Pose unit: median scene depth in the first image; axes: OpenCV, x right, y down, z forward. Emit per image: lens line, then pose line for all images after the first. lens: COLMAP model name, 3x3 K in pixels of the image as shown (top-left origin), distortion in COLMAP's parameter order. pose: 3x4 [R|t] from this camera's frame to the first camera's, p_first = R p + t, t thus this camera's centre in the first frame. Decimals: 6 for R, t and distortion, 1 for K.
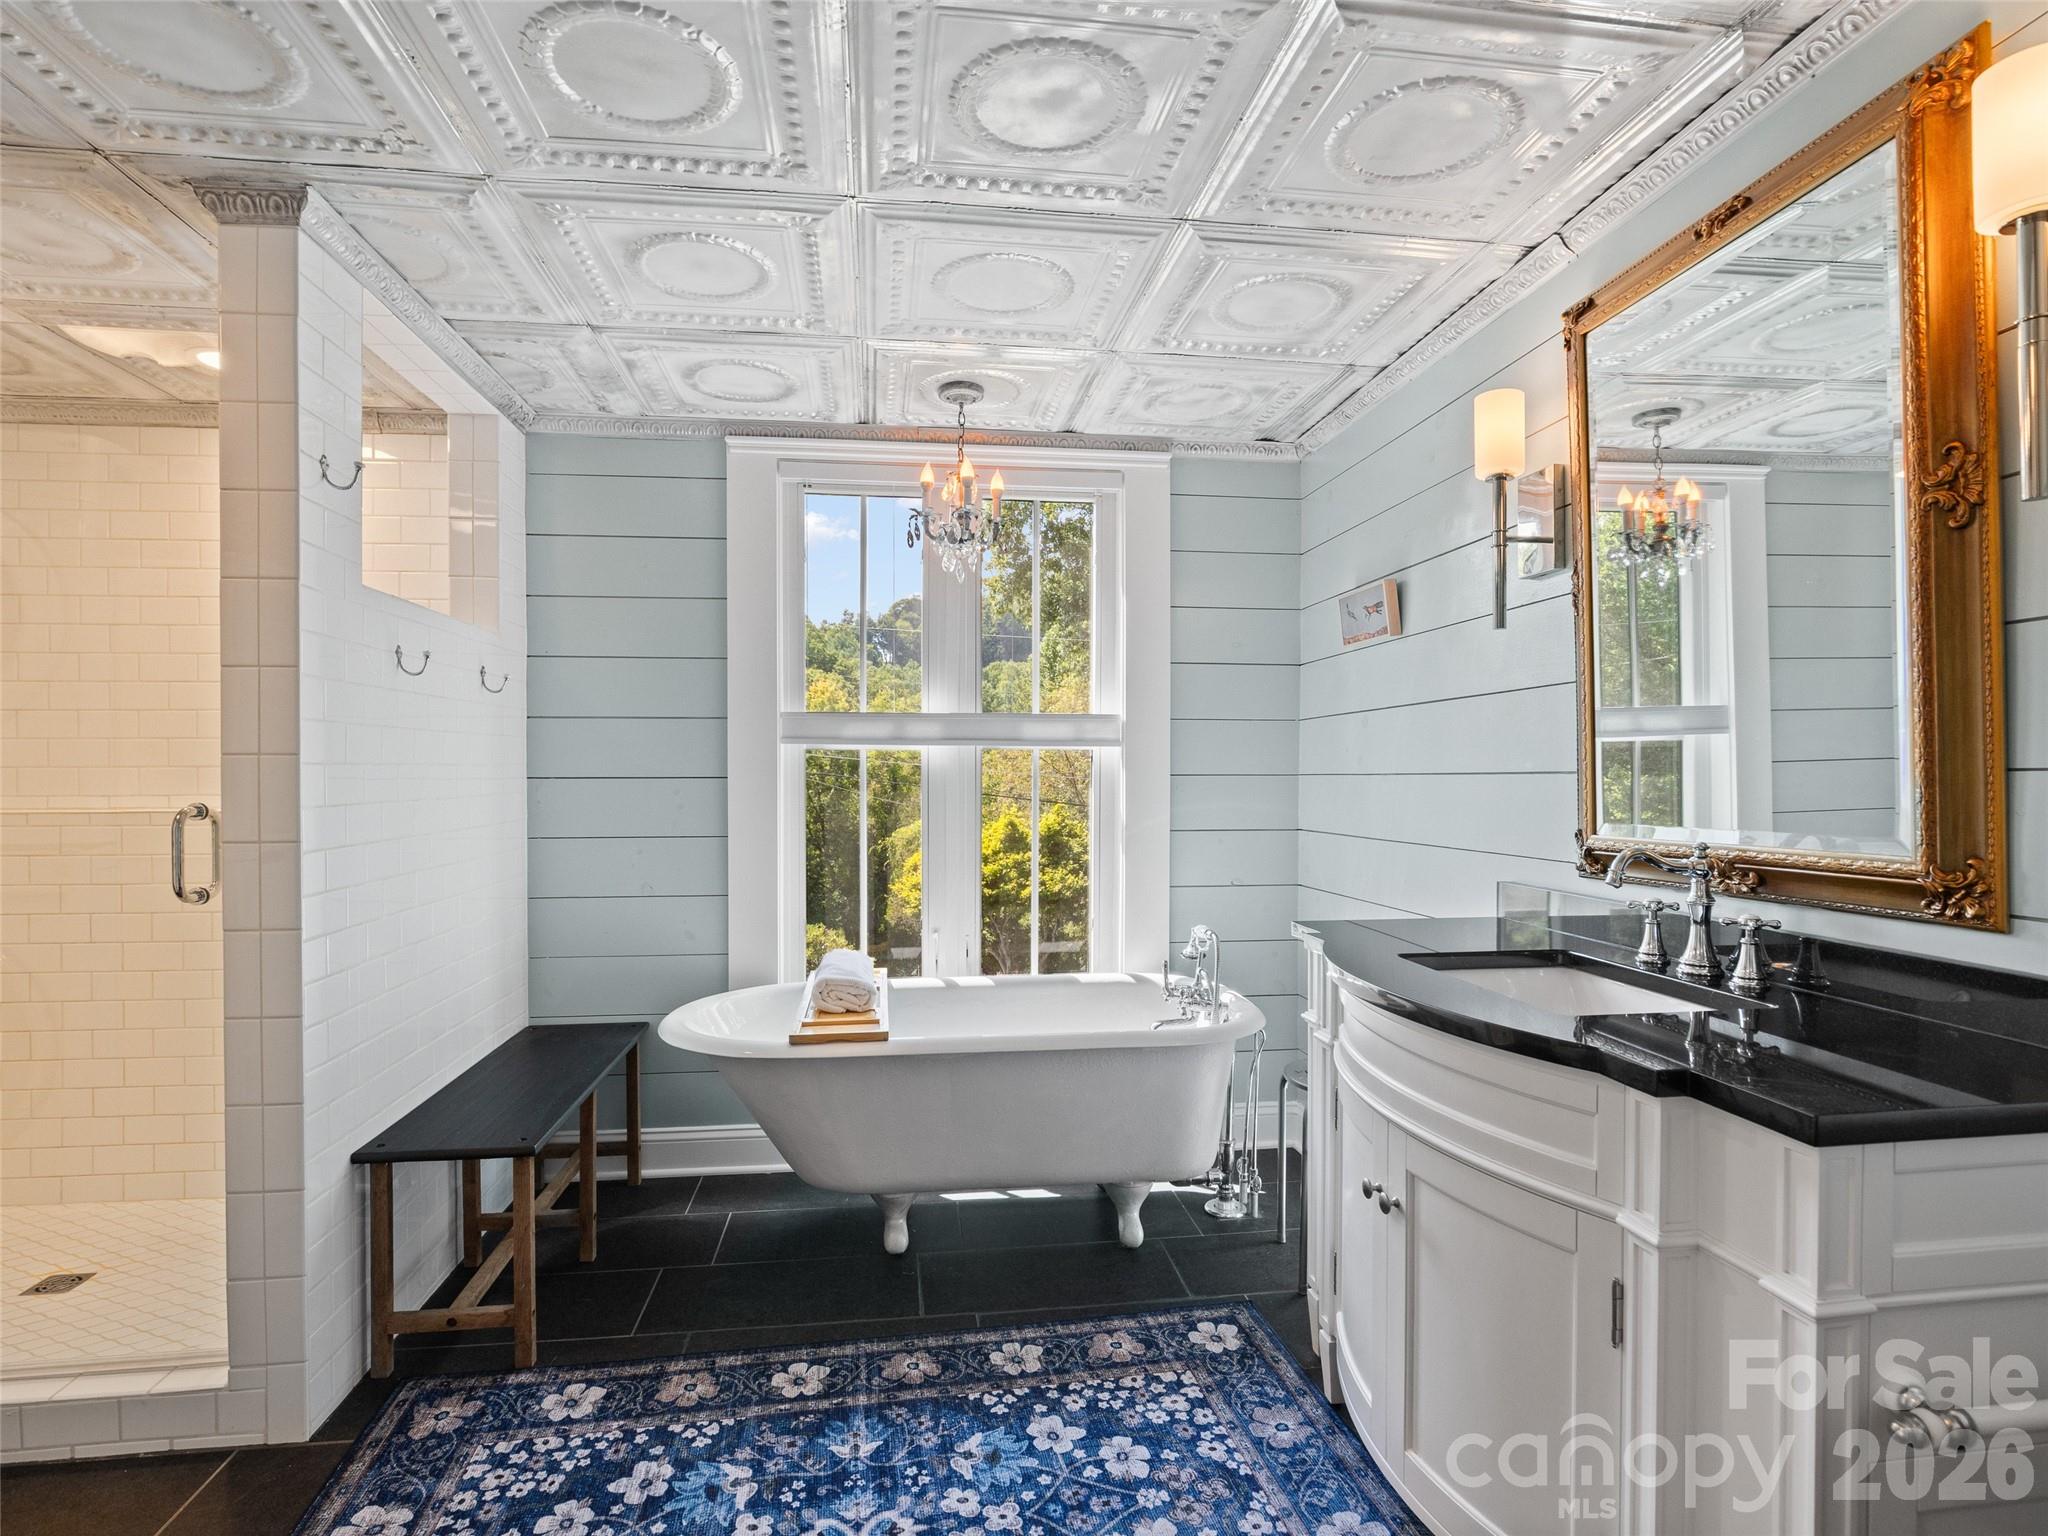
lens RADIAL K [[1038.6, 0, 1024.0], [0, 1038.6, 768.0], [0, 0, 1]] dist [-0.029635, 0.007925]
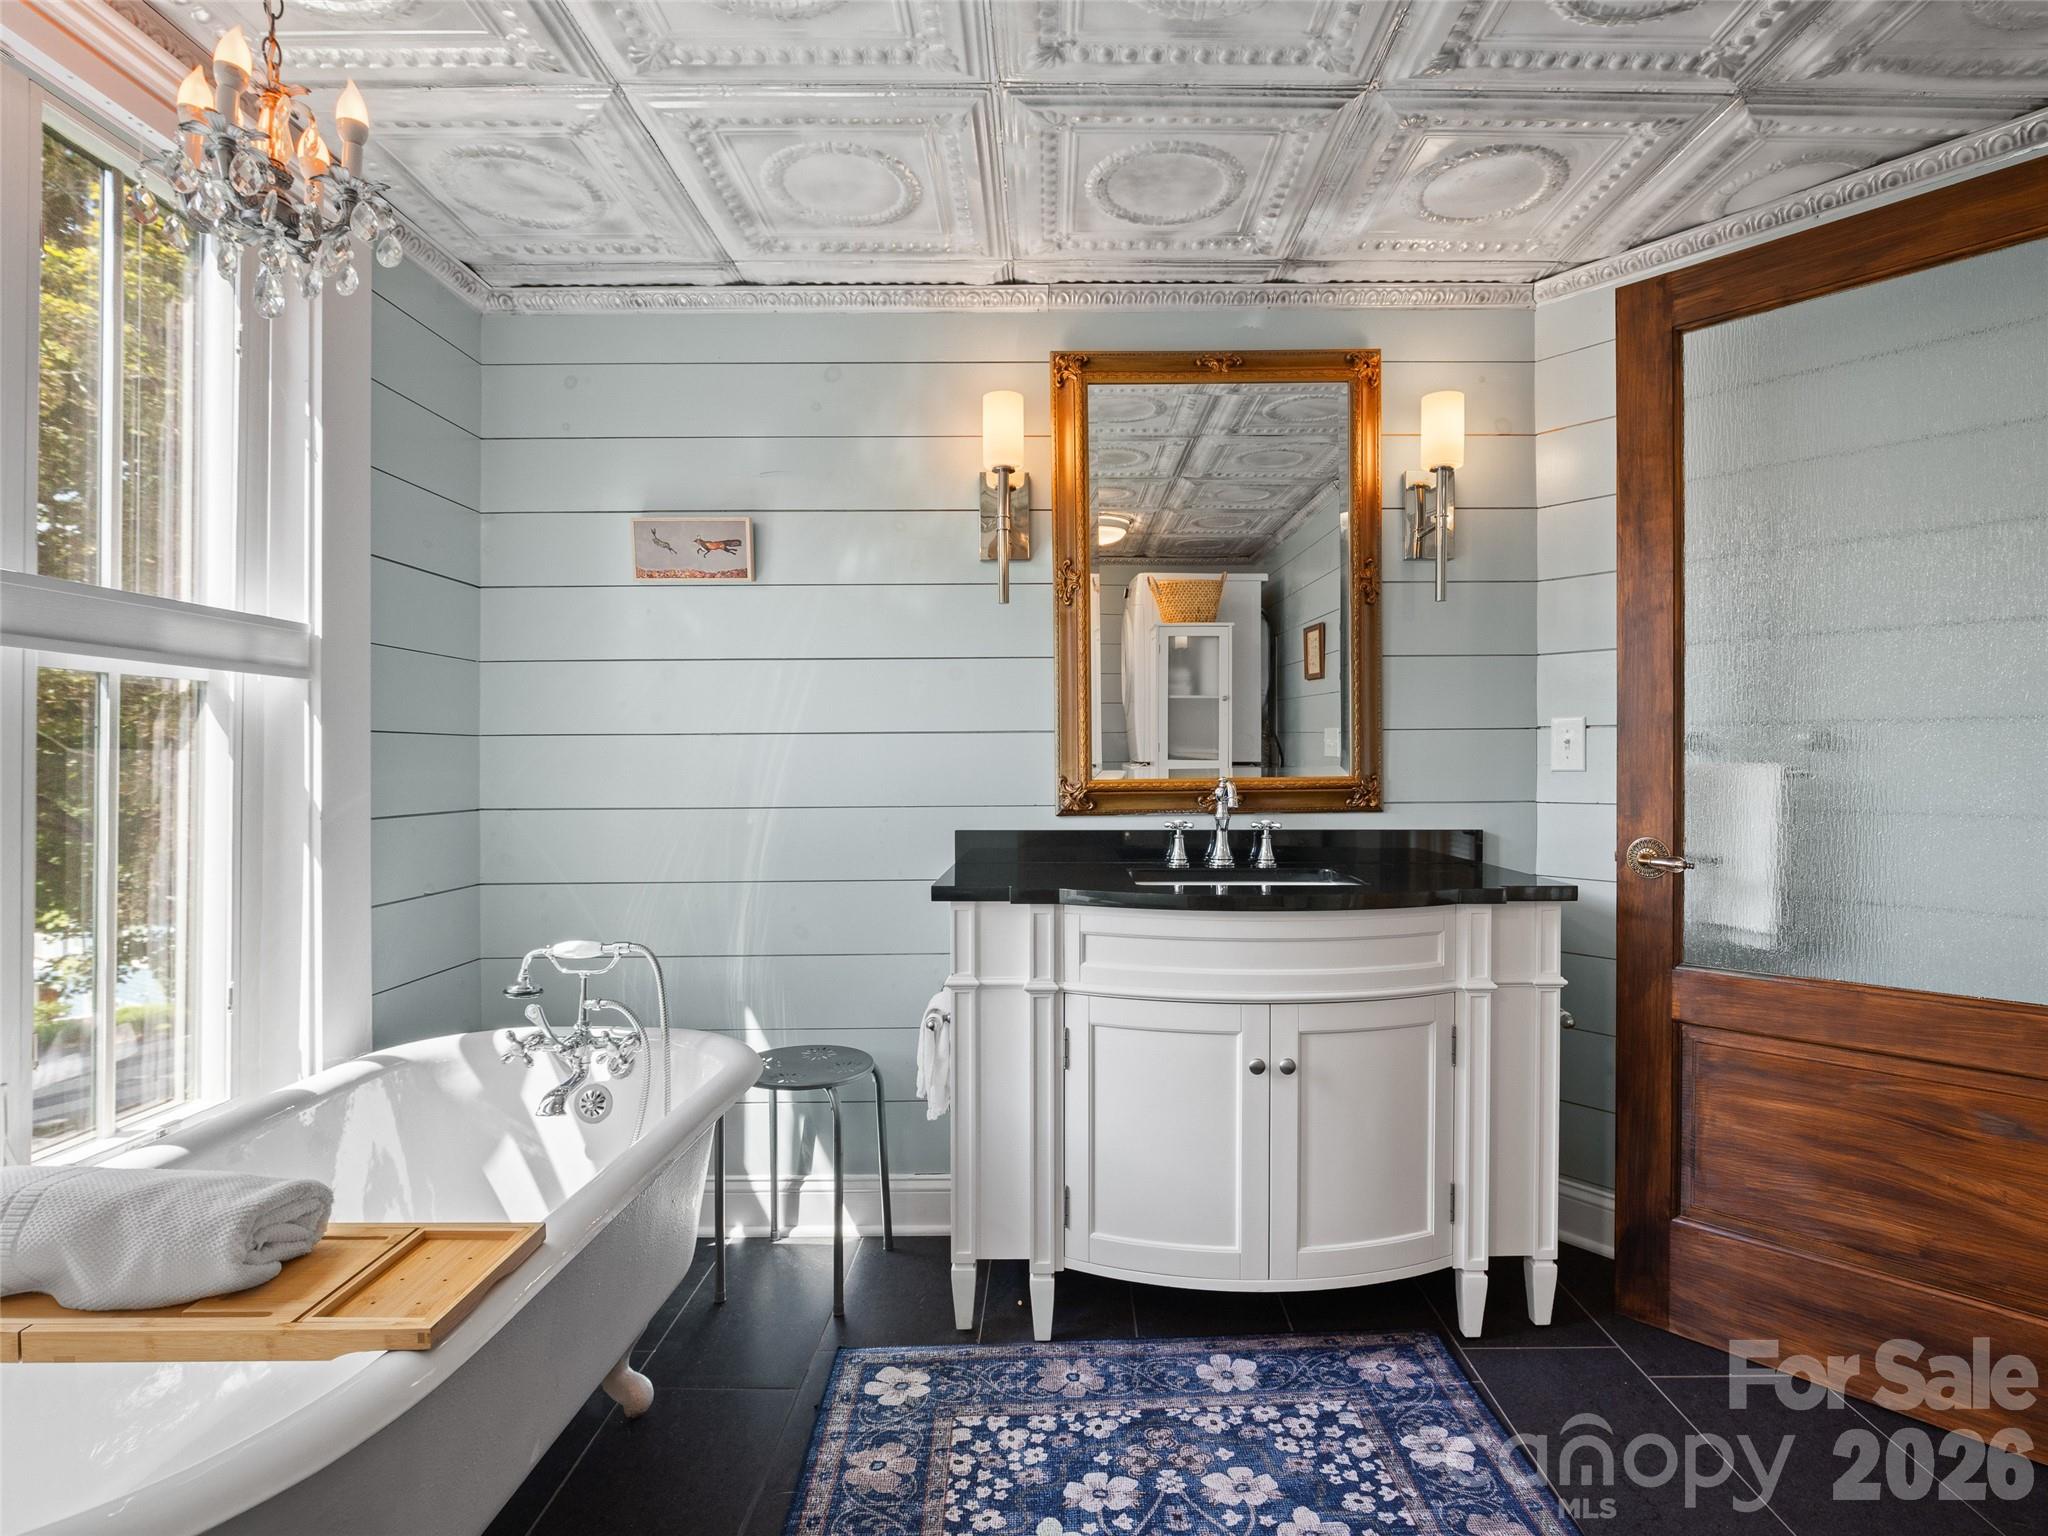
lens RADIAL K [[1080.8, 0, 1024.0], [0, 1080.8, 768.0], [0, 0, 1]] dist [-0.004661, -0.000374]
pose [[0.133539, -0.005675, 0.991027, -0.591740], [-0.003049, 0.999977, 0.006138, 0.031376], [-0.991039, -0.003842, 0.133518, 0.677151]]
